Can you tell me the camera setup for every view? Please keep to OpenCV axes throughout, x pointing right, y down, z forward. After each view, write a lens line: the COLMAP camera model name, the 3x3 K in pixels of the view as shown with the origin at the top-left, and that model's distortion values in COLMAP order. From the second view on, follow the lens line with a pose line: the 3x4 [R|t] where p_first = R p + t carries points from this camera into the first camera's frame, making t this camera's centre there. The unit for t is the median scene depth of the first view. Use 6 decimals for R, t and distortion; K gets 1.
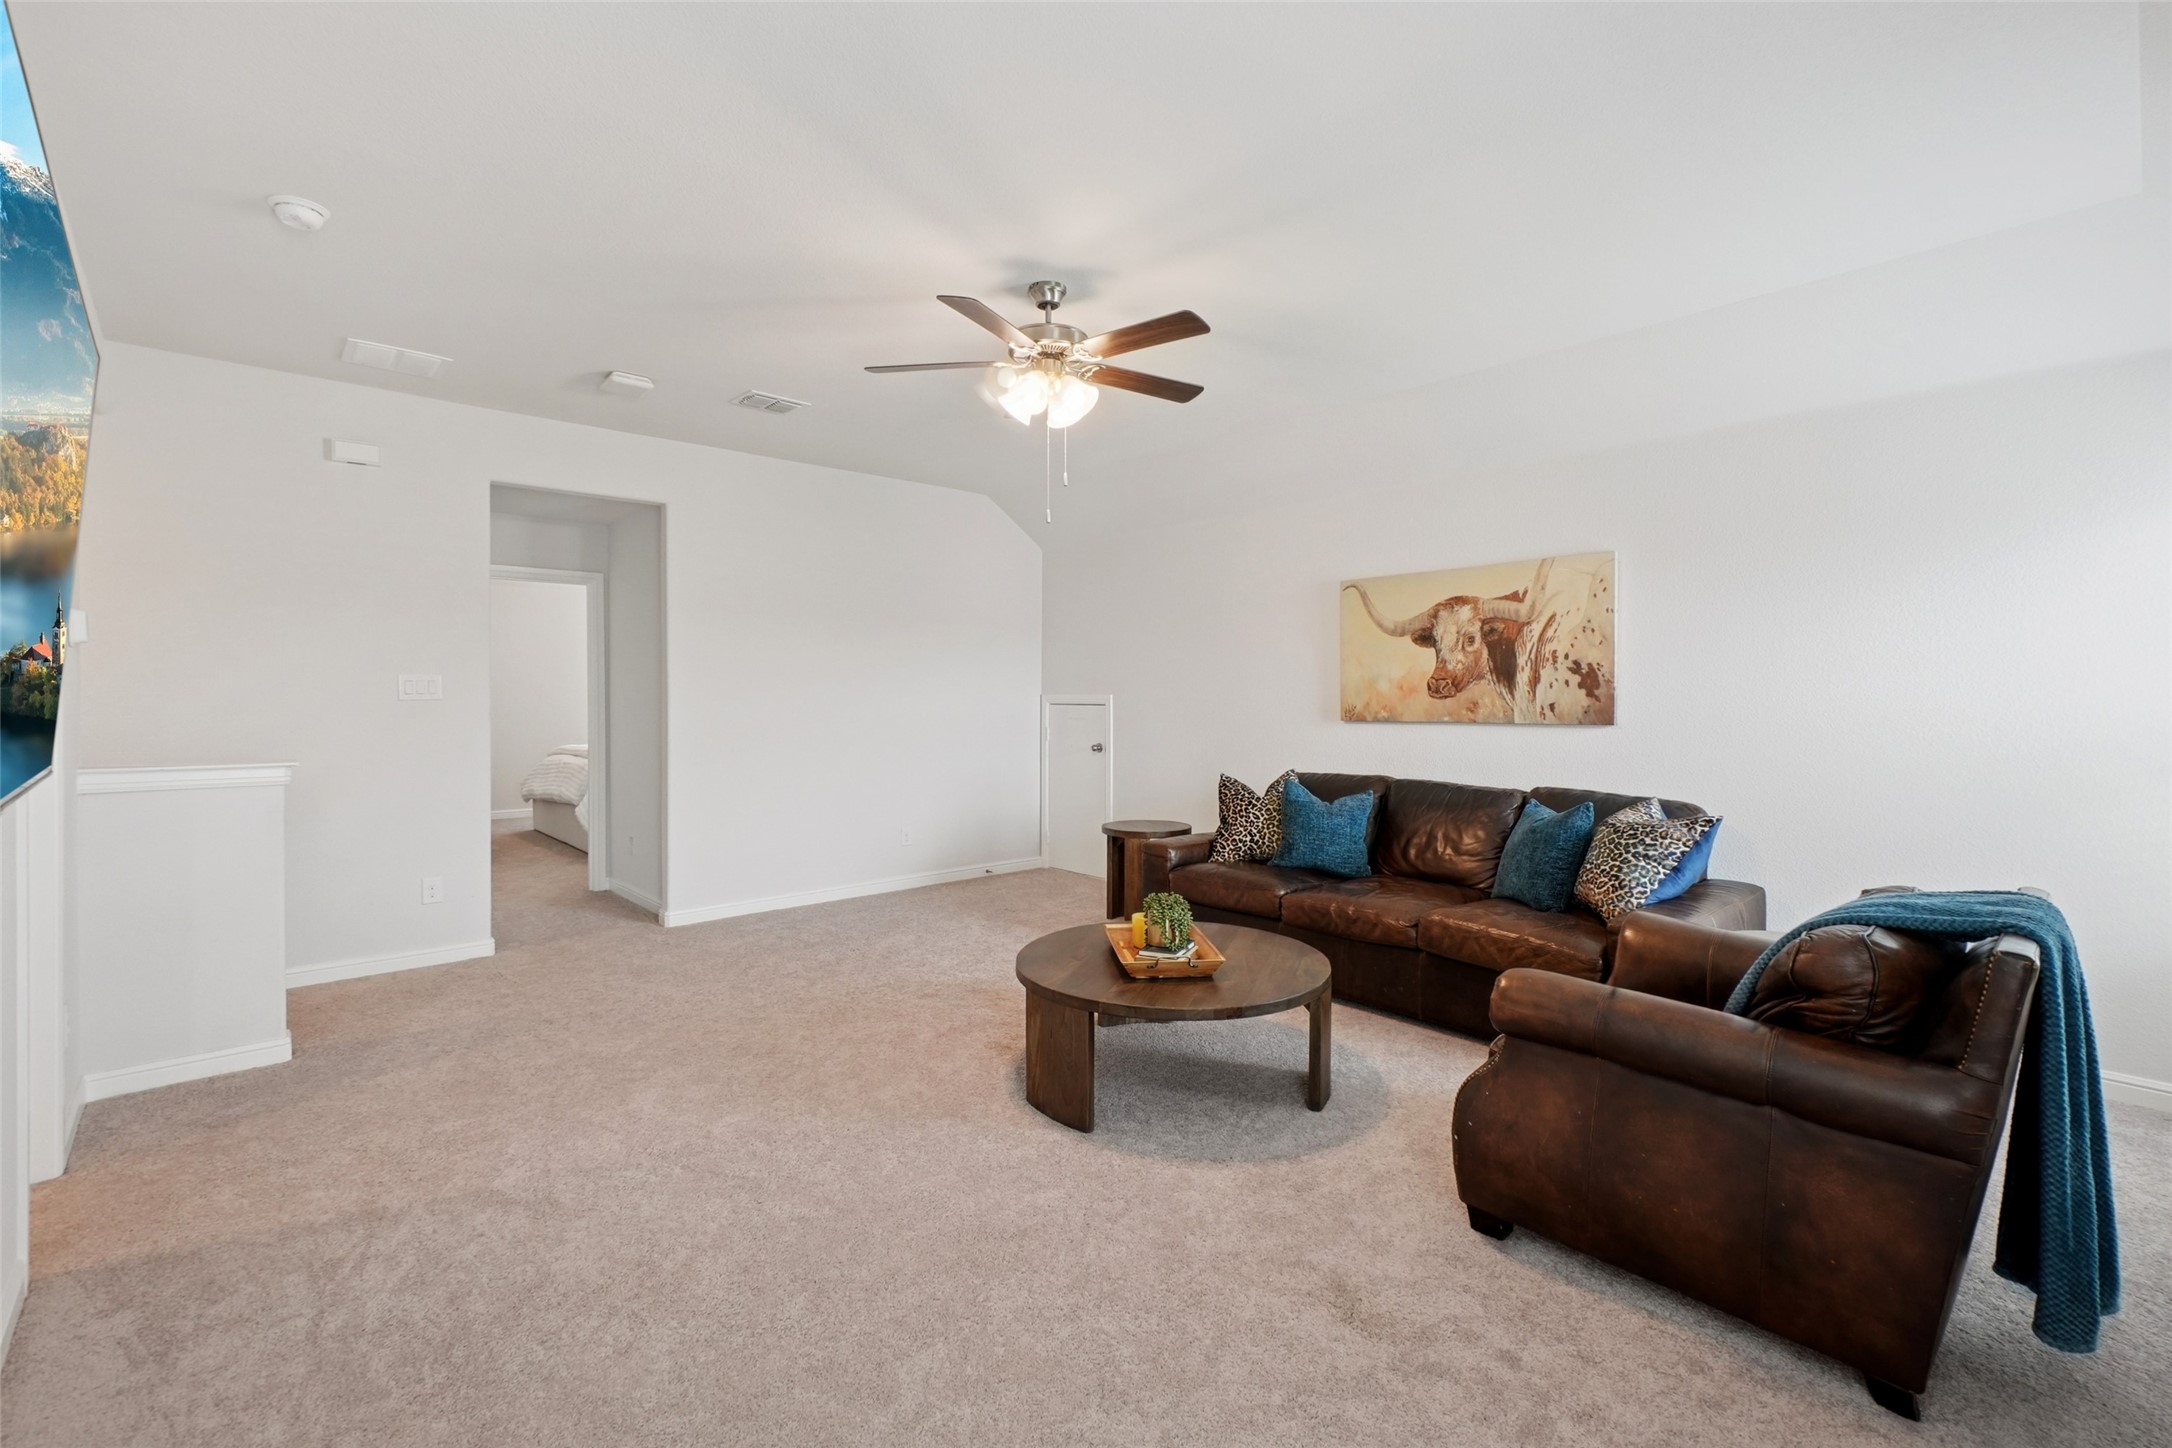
lens RADIAL K [[933.8, 0, 1086.0], [0, 933.8, 724.0], [0, 0, 1]] dist [0.000541, 0.000117]
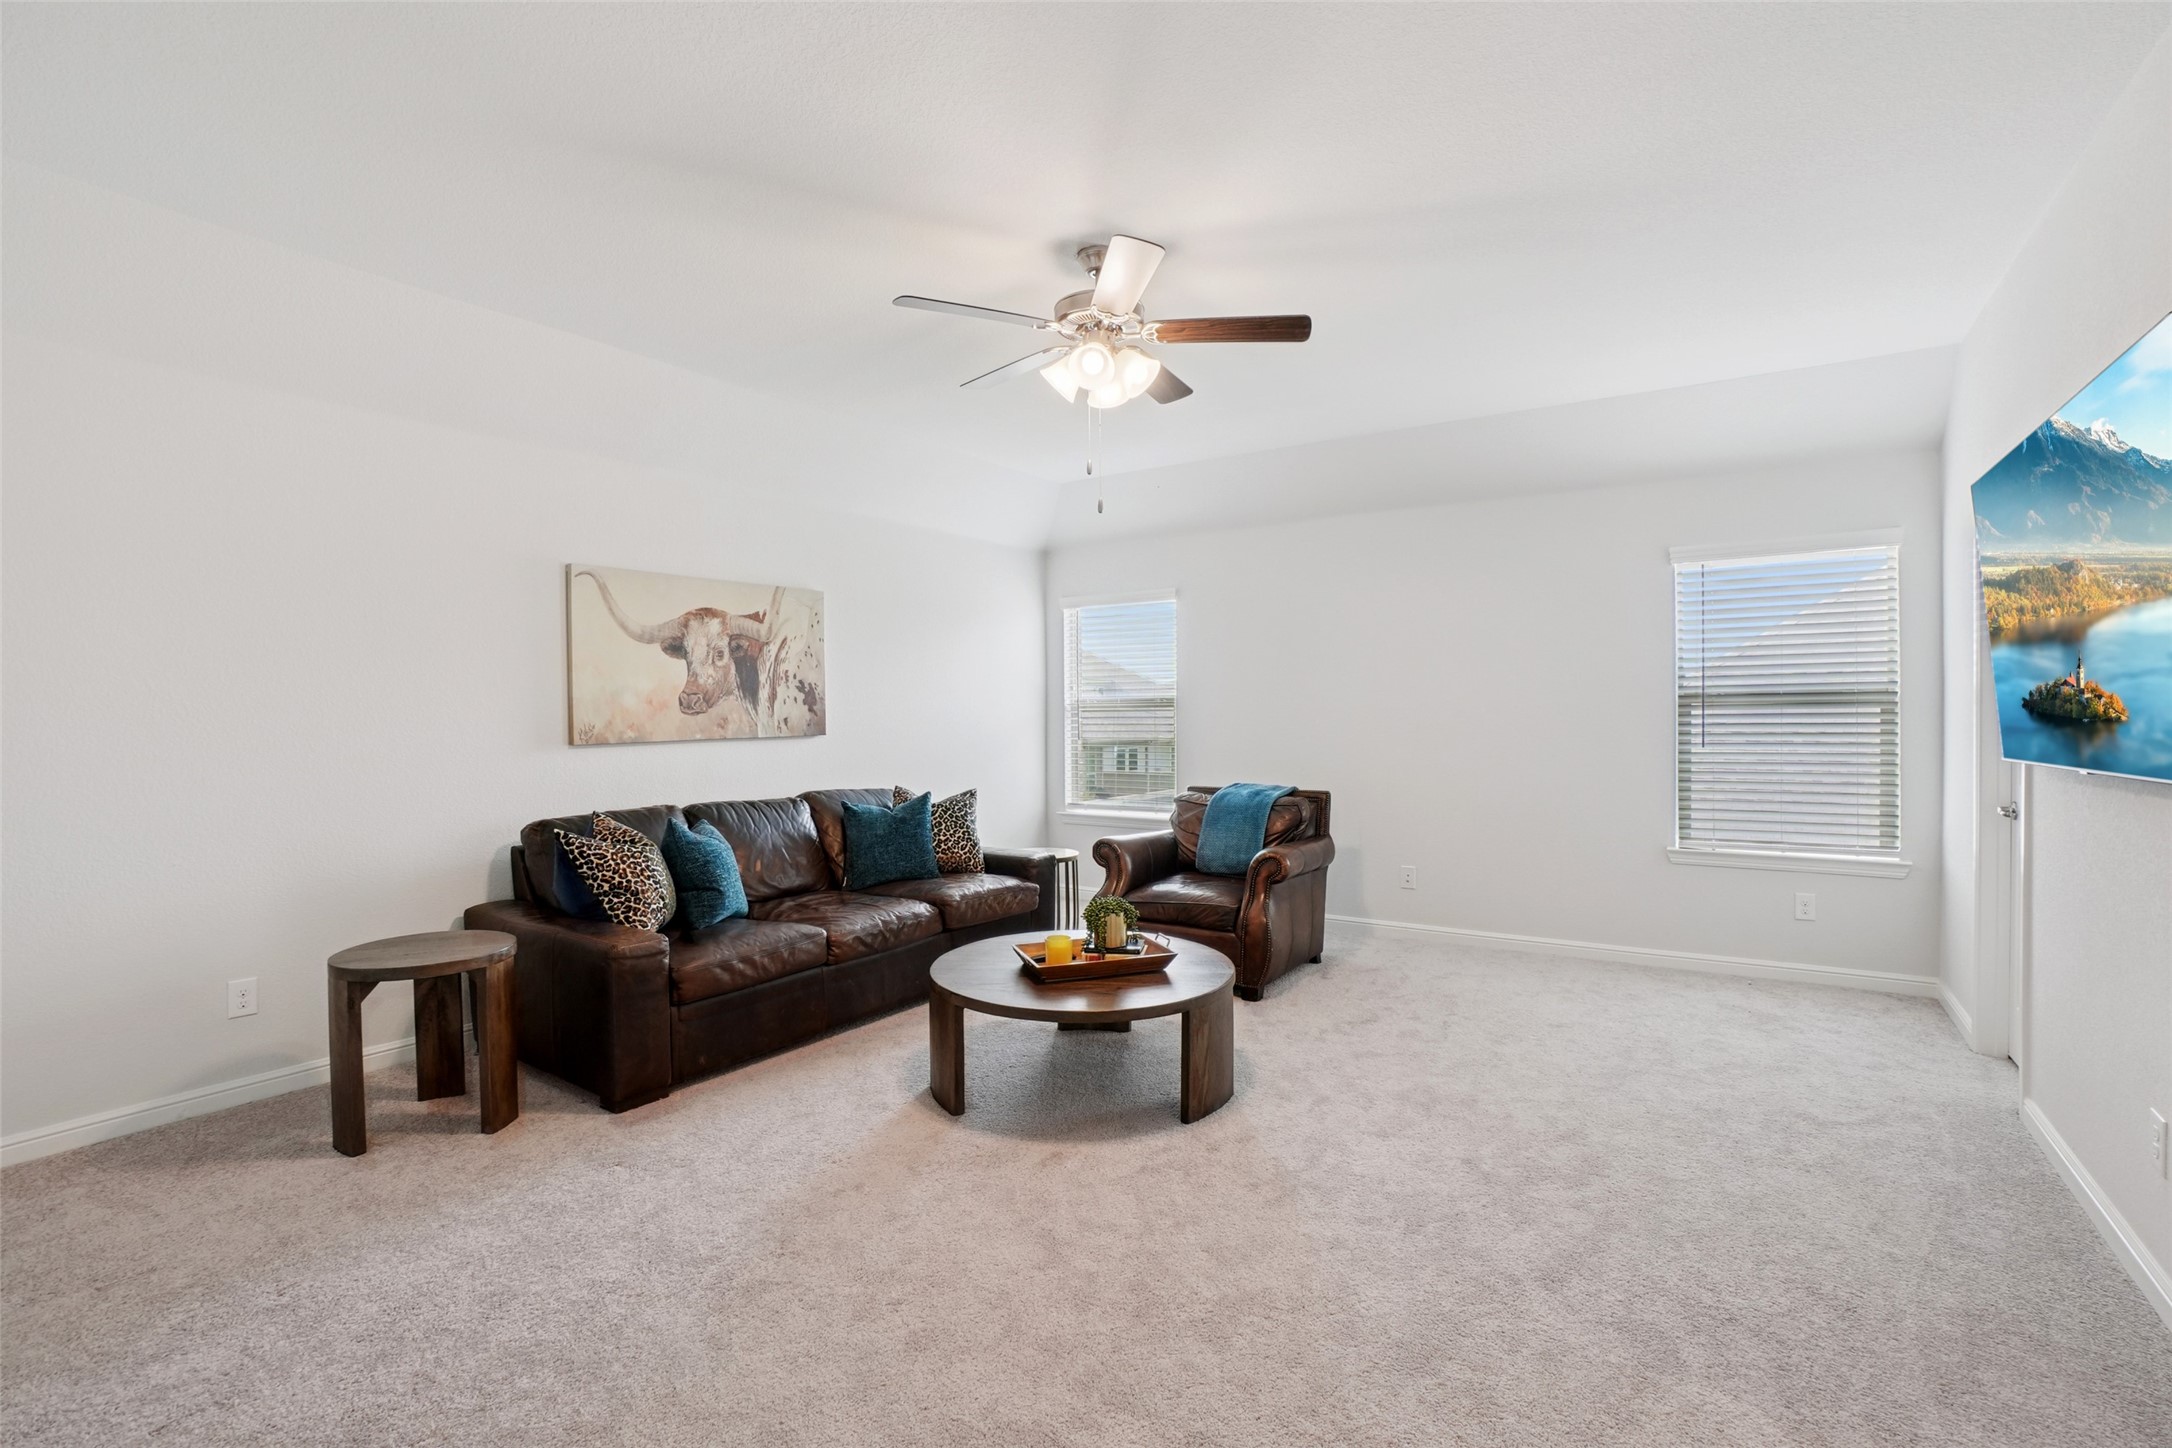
lens RADIAL K [[933.8, 0, 1086.0], [0, 933.8, 724.0], [0, 0, 1]] dist [0.000541, 0.000117]
pose [[-0.226618, -0.012809, 0.973900, -0.636695], [0.040945, 0.998904, 0.022666, -0.024141], [-0.973123, 0.045013, -0.225845, 0.863025]]
